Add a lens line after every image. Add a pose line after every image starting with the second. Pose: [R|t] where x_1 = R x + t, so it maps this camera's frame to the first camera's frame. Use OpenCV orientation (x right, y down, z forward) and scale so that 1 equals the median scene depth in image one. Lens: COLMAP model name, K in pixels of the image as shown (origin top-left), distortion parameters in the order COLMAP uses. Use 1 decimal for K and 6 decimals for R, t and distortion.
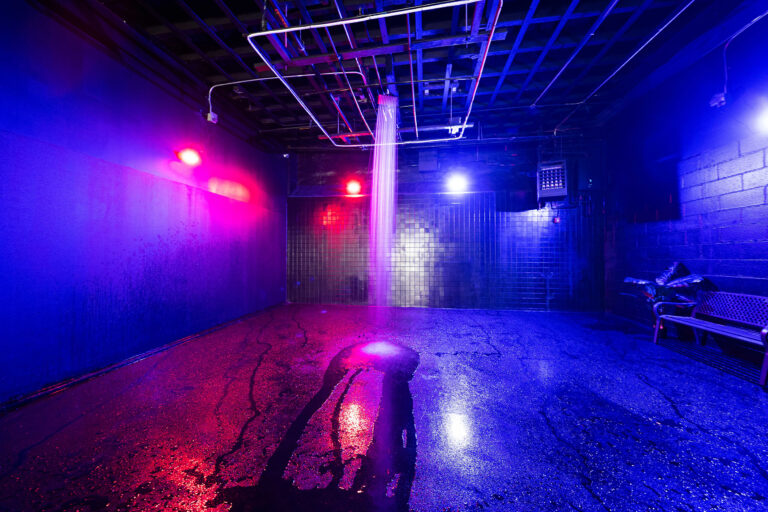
lens RADIAL K [[273.3, 0, 388.1], [0, 273.3, 253.8], [0, 0, 1]] dist [-0.001404, 0.000600]
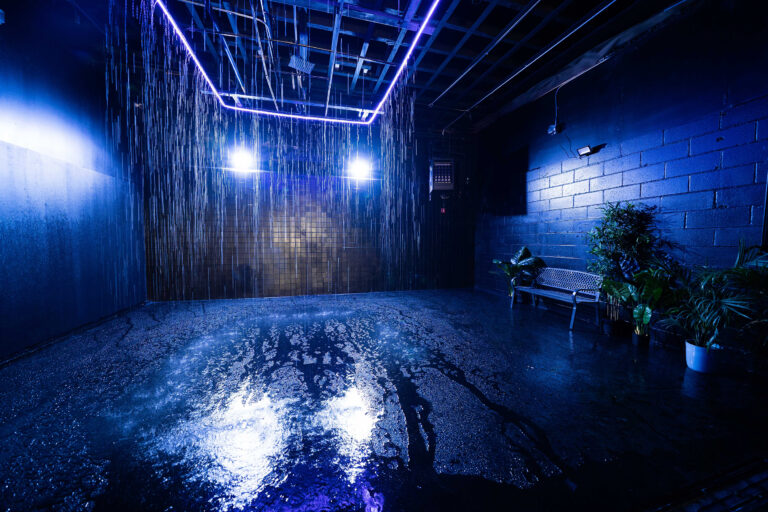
lens RADIAL K [[273.3, 0, 387.0], [0, 273.3, 254.3], [0, 0, 1]] dist [-0.001404, 0.000600]
pose [[0.911079, -0.019889, 0.411752, -0.105234], [-0.005881, 0.998107, 0.061224, -0.010039], [-0.412191, -0.058202, 0.909237, 0.045390]]
